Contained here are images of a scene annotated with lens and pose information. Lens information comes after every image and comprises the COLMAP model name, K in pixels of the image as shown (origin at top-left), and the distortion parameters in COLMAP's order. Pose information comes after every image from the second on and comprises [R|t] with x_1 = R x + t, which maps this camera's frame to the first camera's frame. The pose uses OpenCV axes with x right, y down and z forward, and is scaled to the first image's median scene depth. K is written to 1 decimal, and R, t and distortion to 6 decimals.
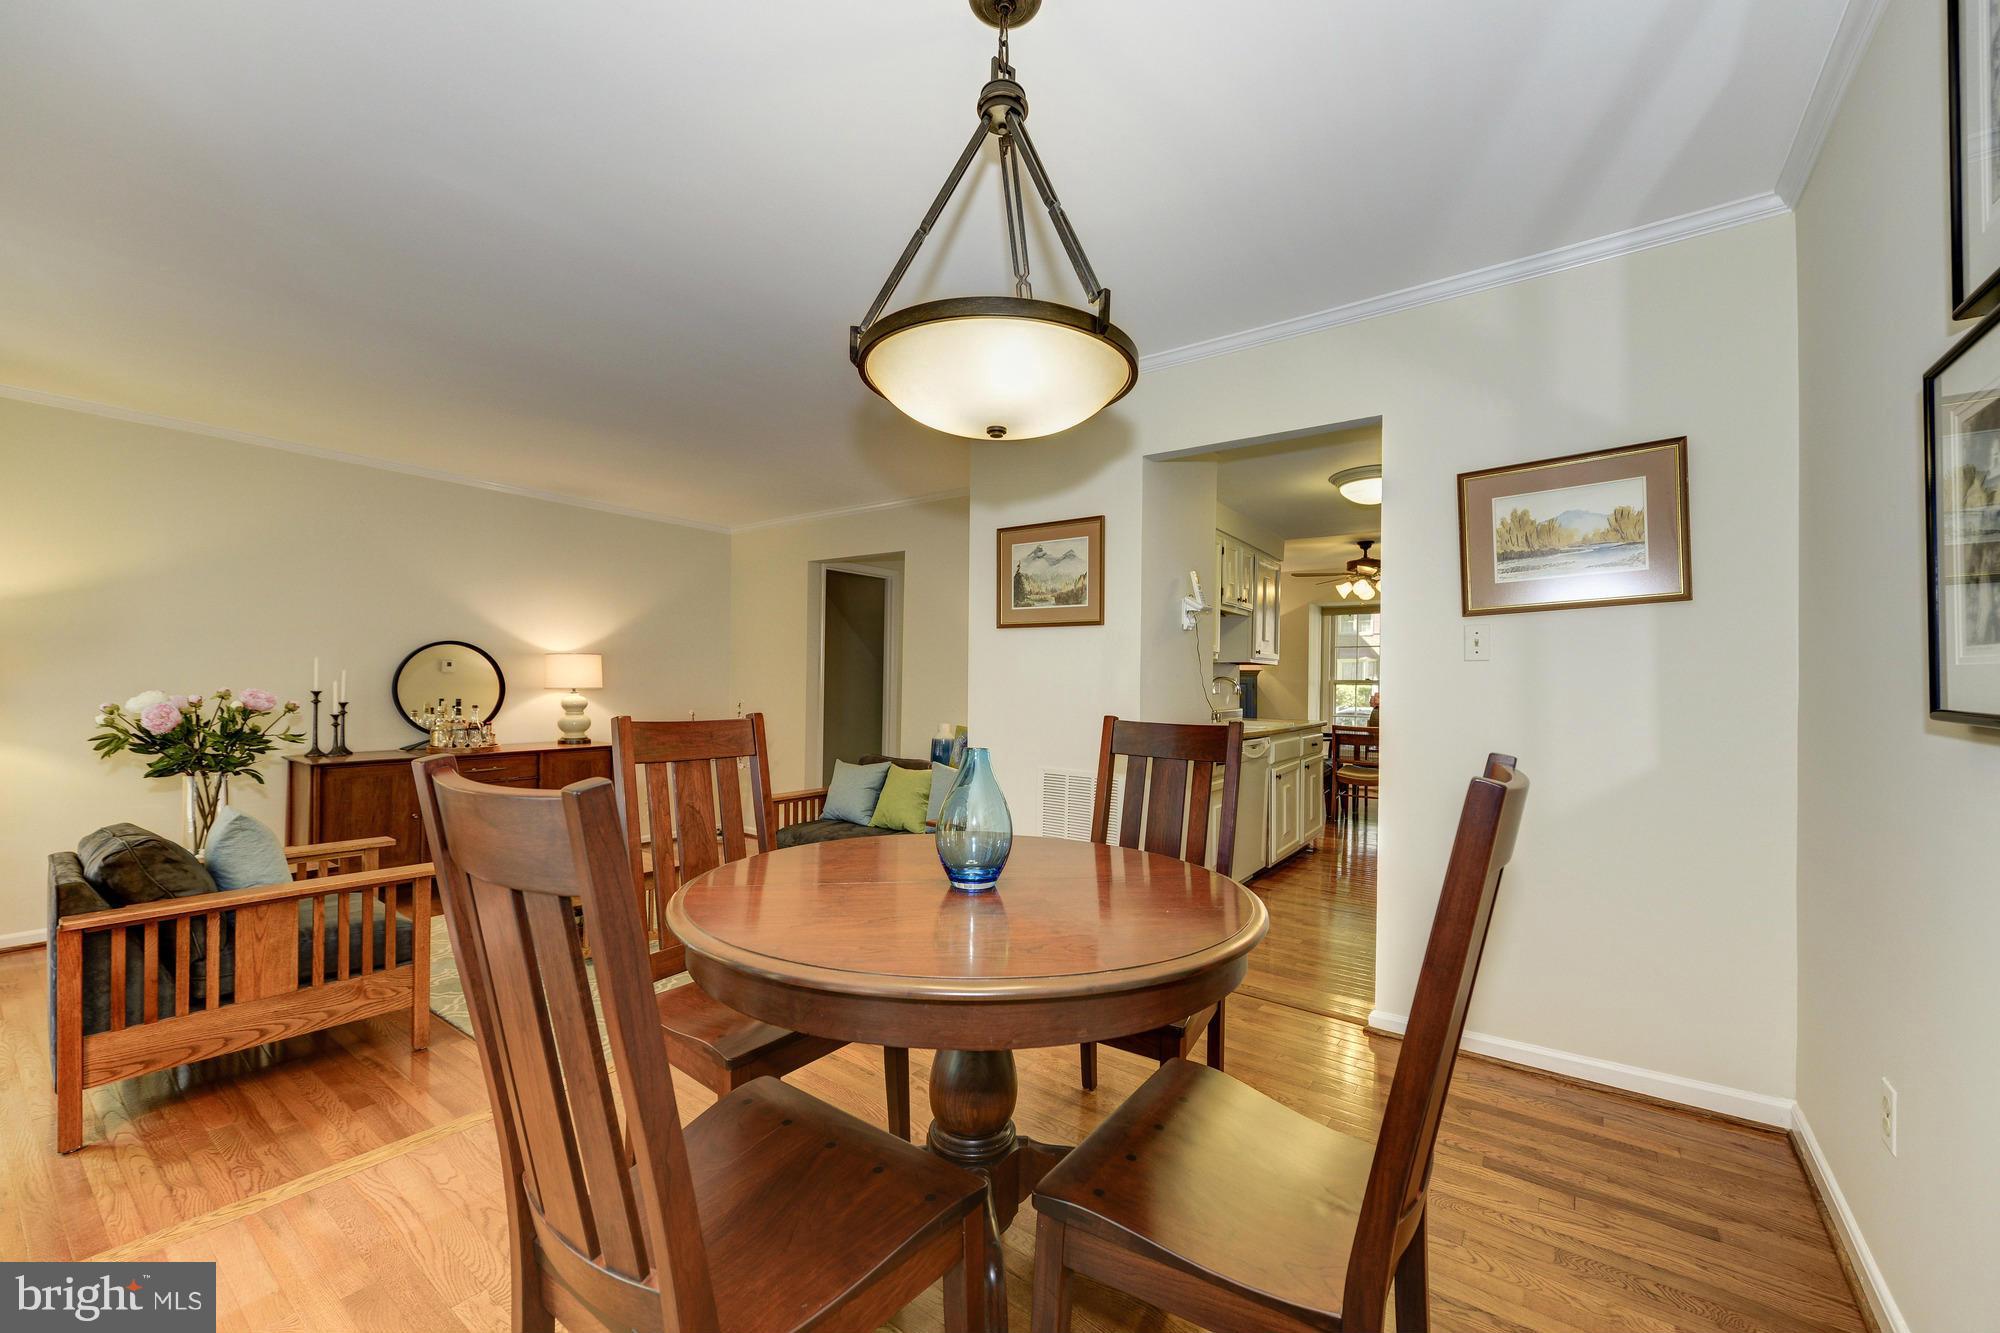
lens RADIAL K [[806.2, 0, 1005.4], [0, 806.2, 673.3], [0, 0, 1]] dist [0.006126, -0.000381]
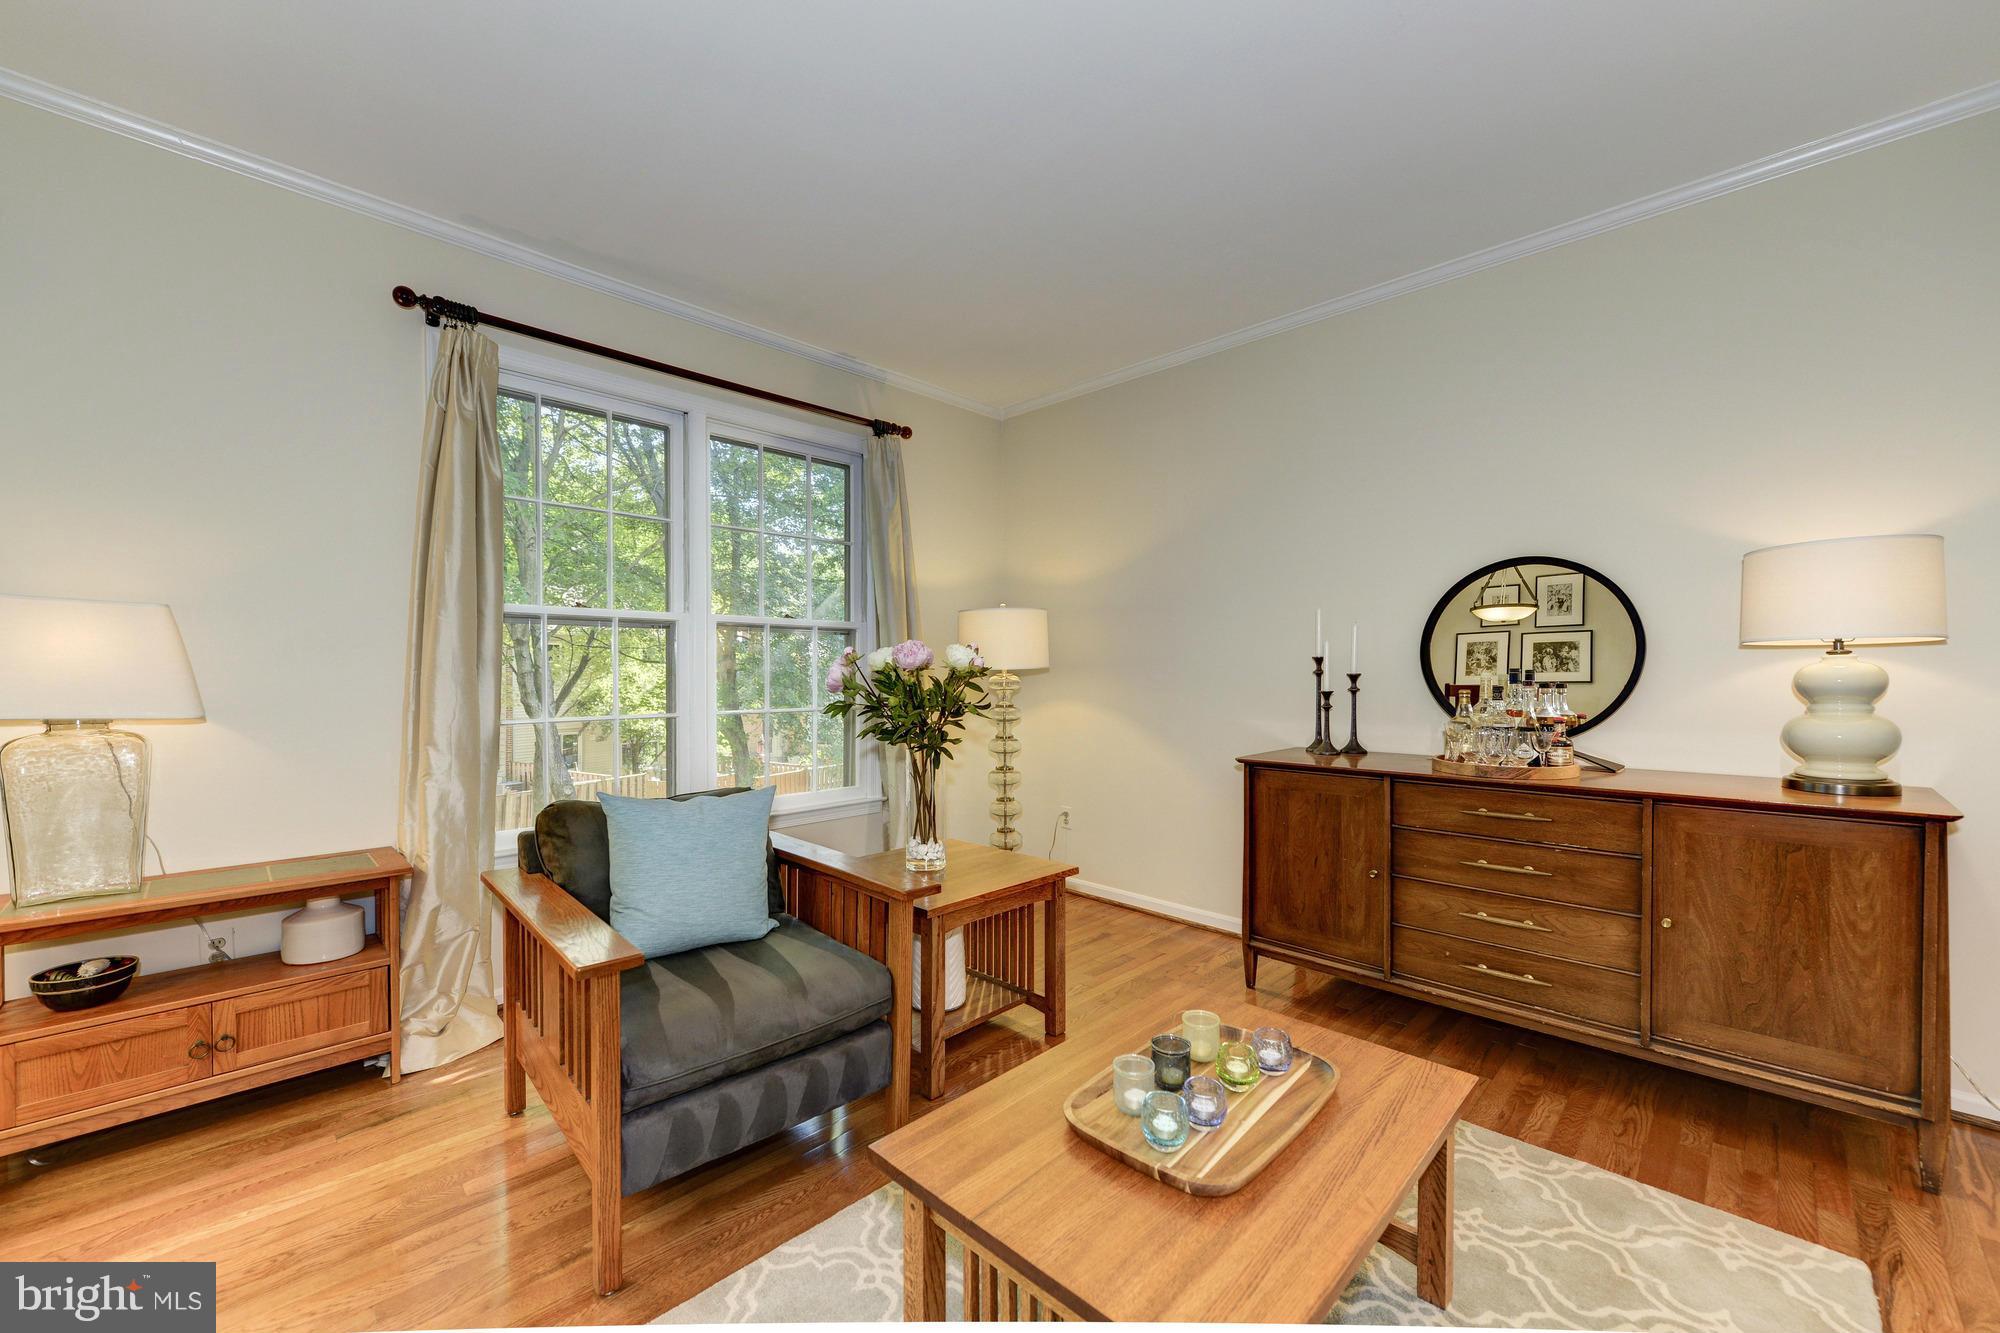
lens RADIAL K [[806.2, 0, 1005.4], [0, 806.2, 673.3], [0, 0, 1]] dist [0.006126, -0.000381]
pose [[-0.170418, -0.012444, -0.985293, -0.190244], [0.008346, 0.999866, -0.014072, 0.061500], [0.985337, -0.010621, -0.170291, 1.220438]]
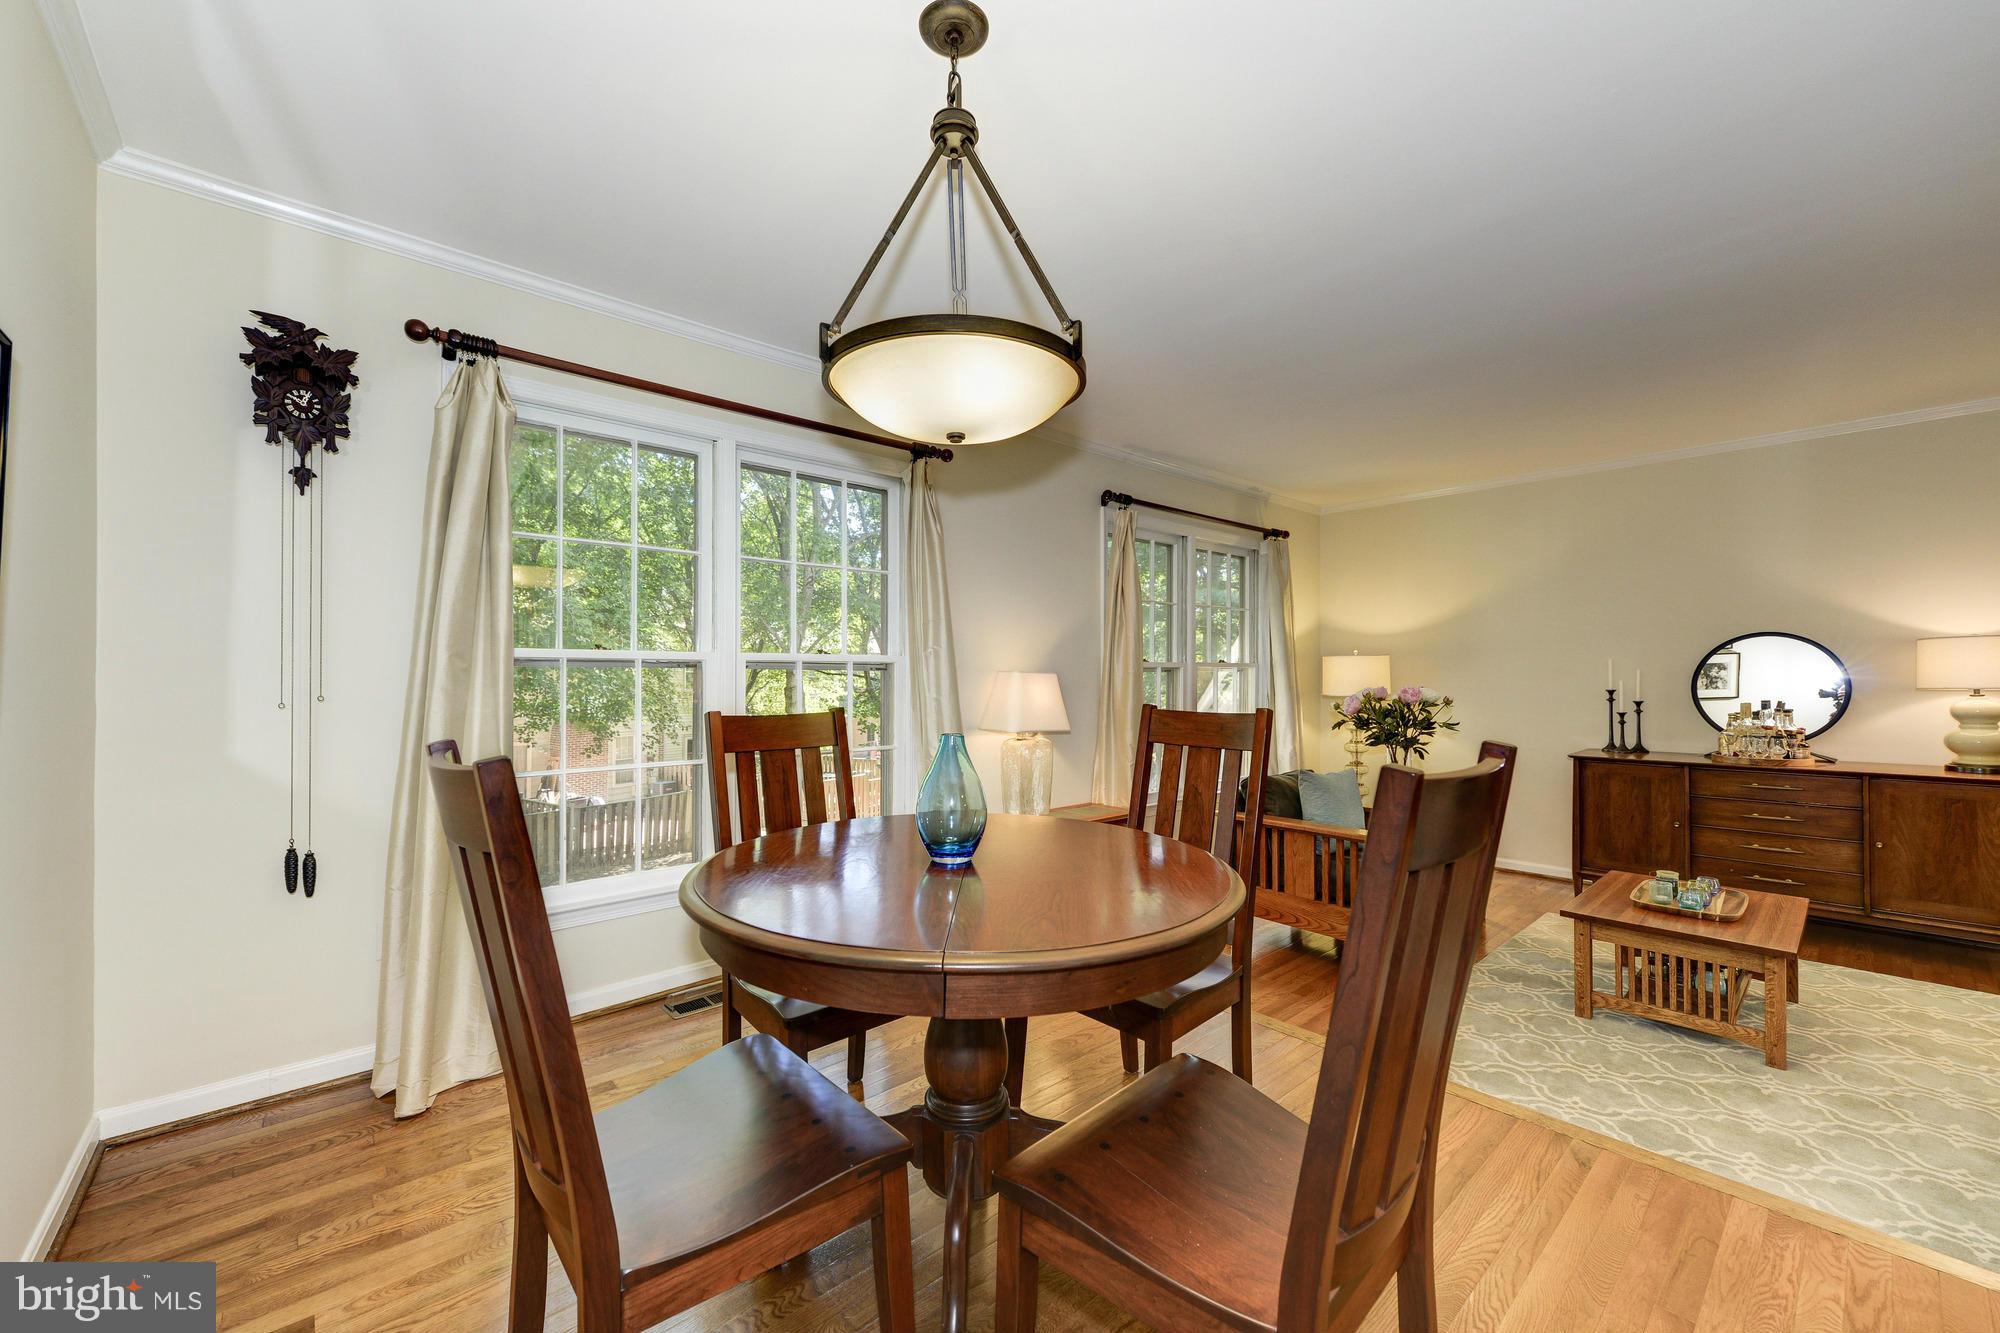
lens RADIAL K [[798.7, 0, 1003.2], [0, 798.7, 661.6], [0, 0, 1]] dist [-0.000938, -0.000464]
pose [[-0.231361, -0.032041, -0.972340, 0.500600], [0.011509, 0.999297, -0.035668, 0.018593], [0.972800, -0.019443, -0.230830, 0.667593]]
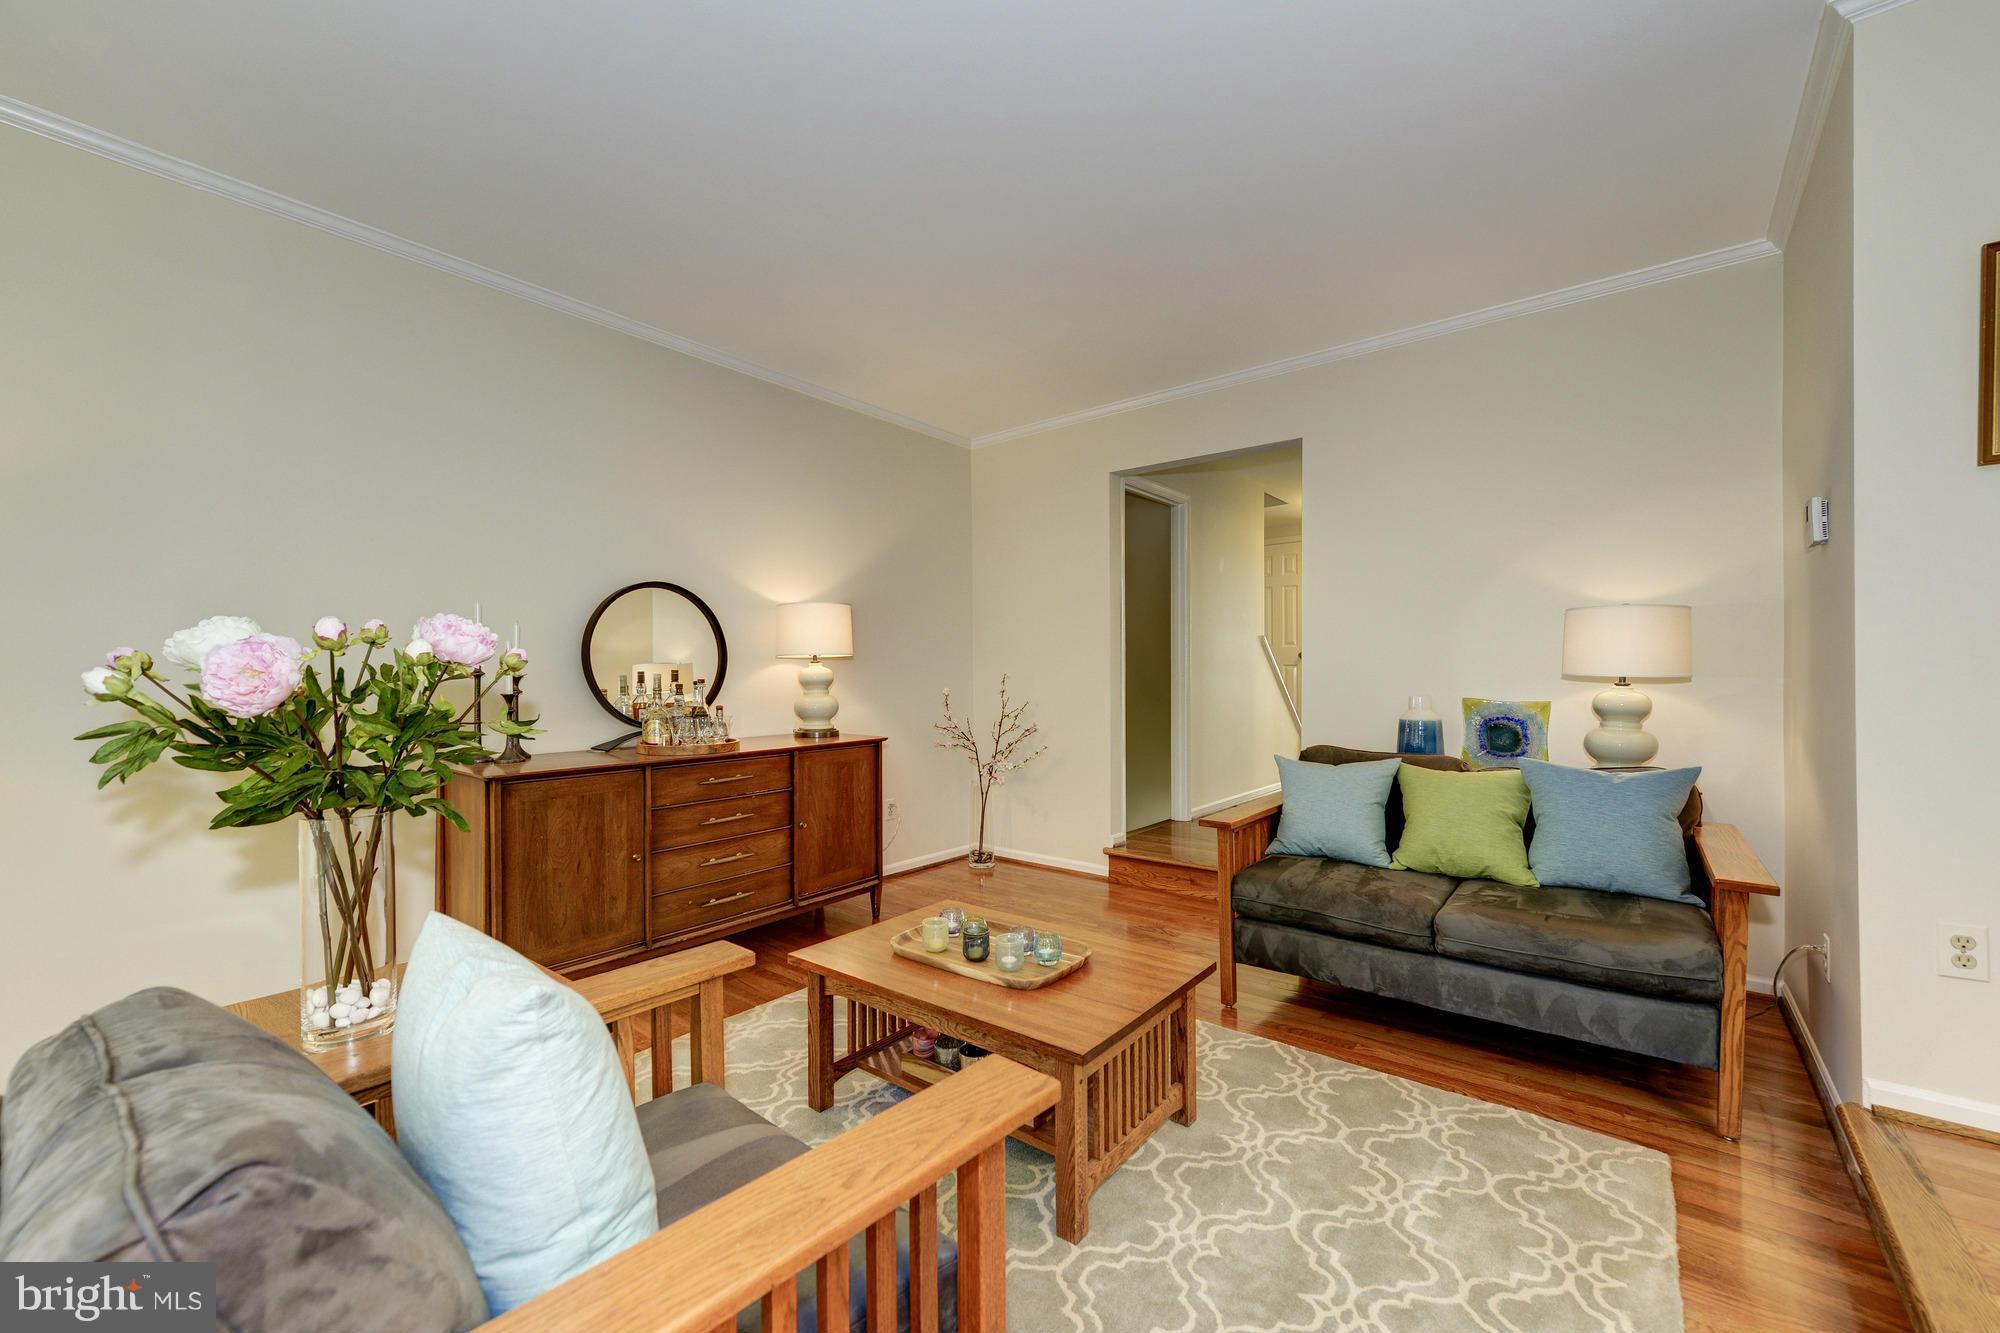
lens RADIAL K [[809.9, 0, 999.0], [0, 809.9, 673.1], [0, 0, 1]] dist [0.021144, -0.009245]
pose [[0.998583, -0.019375, -0.049570, -0.610150], [0.019871, 0.999757, 0.009530, 0.051844], [0.049373, -0.010502, 0.998725, 0.576695]]
